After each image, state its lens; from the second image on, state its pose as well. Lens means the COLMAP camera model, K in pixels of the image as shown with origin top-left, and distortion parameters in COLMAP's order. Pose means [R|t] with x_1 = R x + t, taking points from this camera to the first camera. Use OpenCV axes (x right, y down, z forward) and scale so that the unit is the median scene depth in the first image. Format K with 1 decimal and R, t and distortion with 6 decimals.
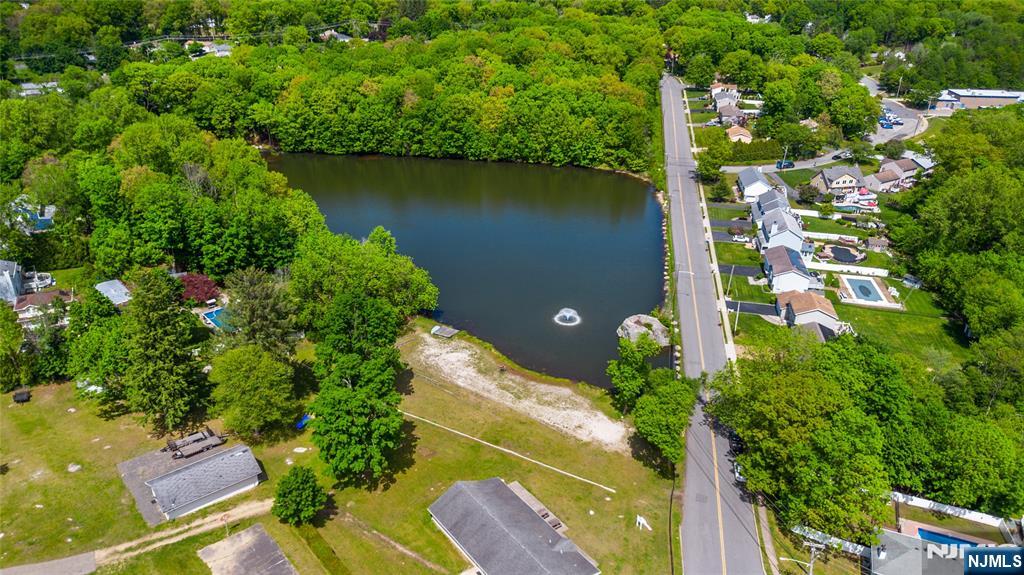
lens RADIAL K [[731.8, 0, 512.0], [0, 731.8, 287.5], [0, 0, 1]] dist [0.064417, -0.056401]
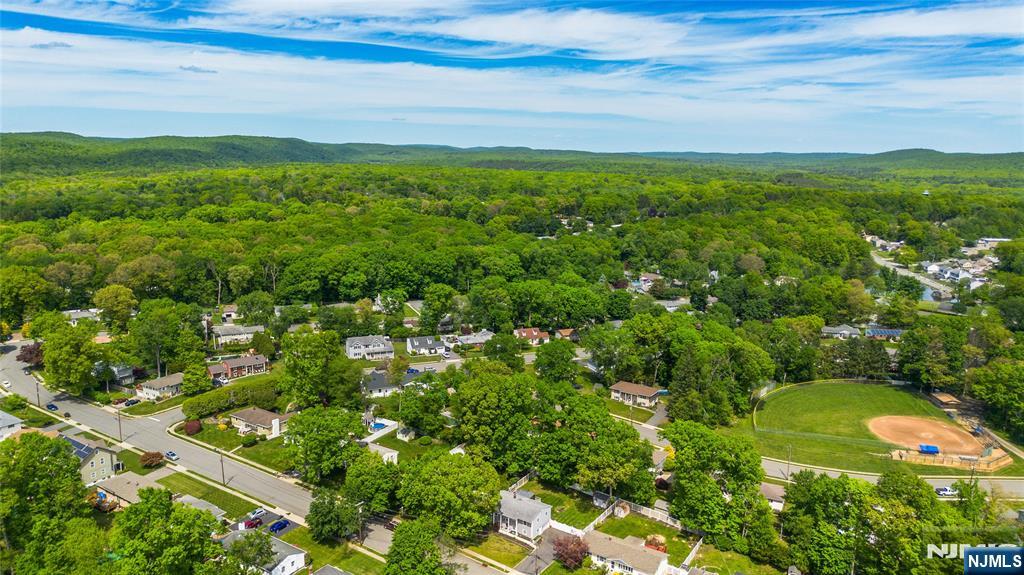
lens RADIAL K [[731.8, 0, 512.0], [0, 731.8, 287.5], [0, 0, 1]] dist [0.064417, -0.056401]
pose [[0.998846, -0.006754, 0.047541, -0.990951], [0.018316, 0.968794, -0.247191, 0.431146], [-0.044388, 0.247777, 0.967800, -1.092286]]
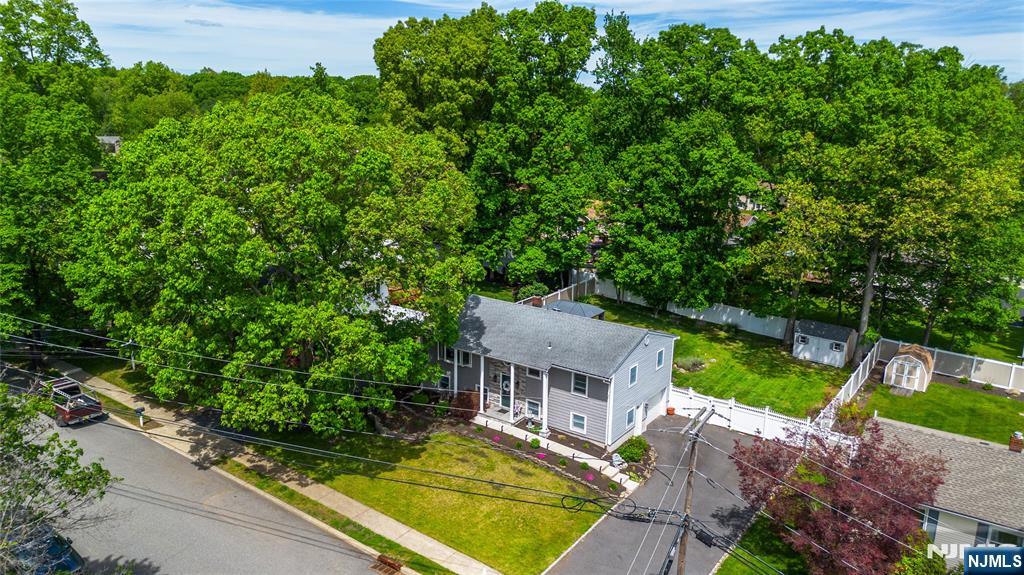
lens RADIAL K [[711.6, 0, 523.8], [0, 711.6, 286.5], [0, 0, 1]] dist [0.067796, -0.062029]
pose [[0.998554, 0.002994, 0.053681, -0.973046], [0.008185, 0.978345, -0.206821, 0.475861], [-0.053138, 0.206961, 0.976905, -0.635899]]
